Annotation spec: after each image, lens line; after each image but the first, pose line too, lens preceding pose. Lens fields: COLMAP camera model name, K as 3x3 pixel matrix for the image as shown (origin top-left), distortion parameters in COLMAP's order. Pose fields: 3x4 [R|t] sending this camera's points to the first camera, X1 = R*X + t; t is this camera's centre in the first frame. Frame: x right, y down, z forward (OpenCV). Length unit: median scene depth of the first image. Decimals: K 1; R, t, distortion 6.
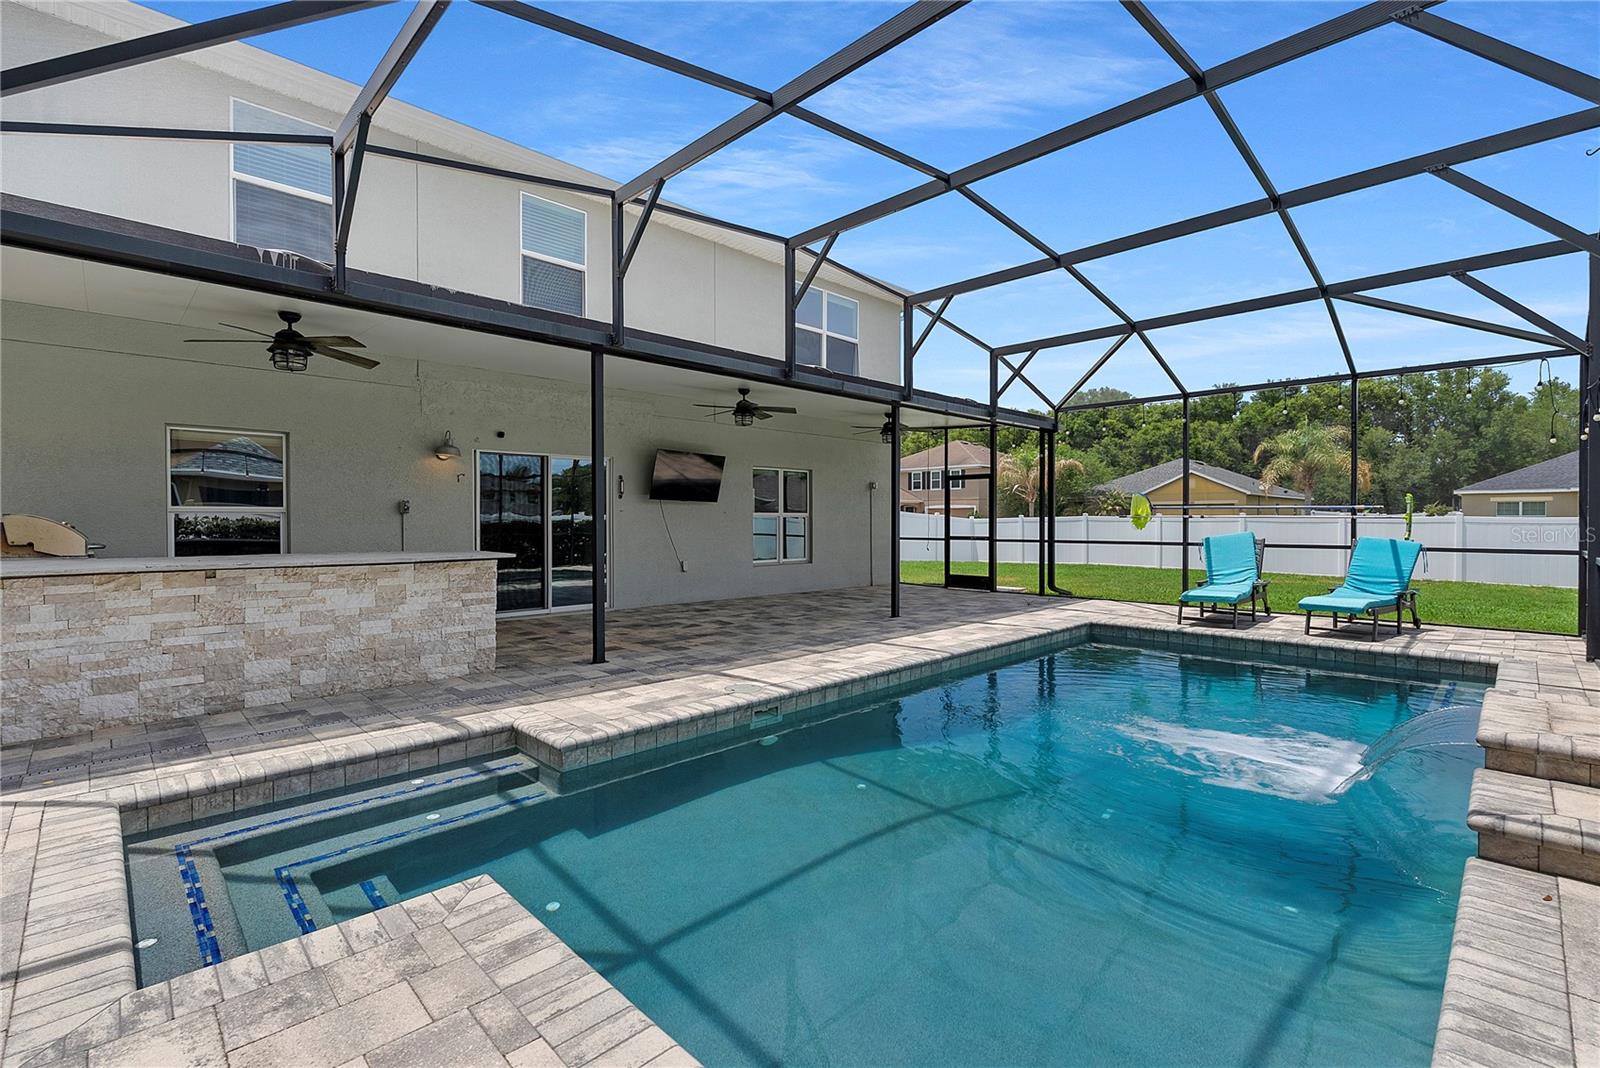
lens RADIAL K [[715.9, 0, 798.8], [0, 715.9, 526.3], [0, 0, 1]] dist [-0.004306, -0.000566]
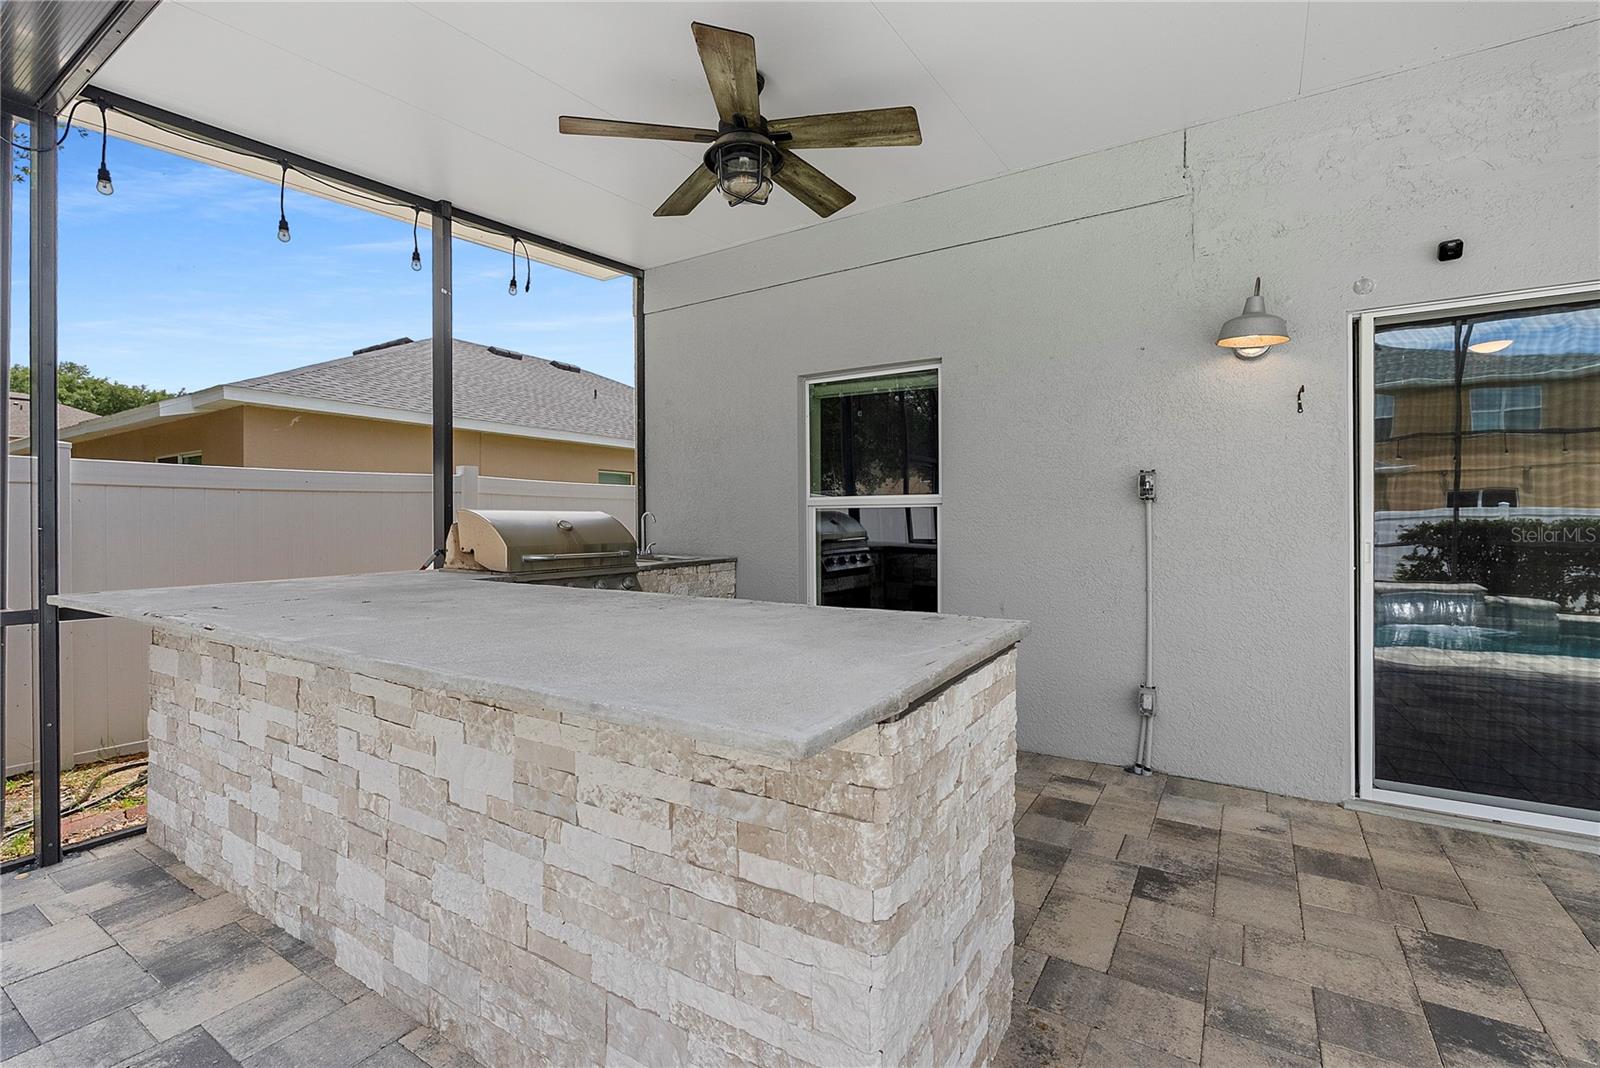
lens RADIAL K [[715.9, 0, 798.8], [0, 715.9, 526.3], [0, 0, 1]] dist [-0.004306, -0.000566]
pose [[0.229446, 0.006344, -0.973301, -0.056705], [-0.005006, 0.999973, 0.005337, -0.001035], [0.973308, 0.003648, 0.229472, 0.213826]]
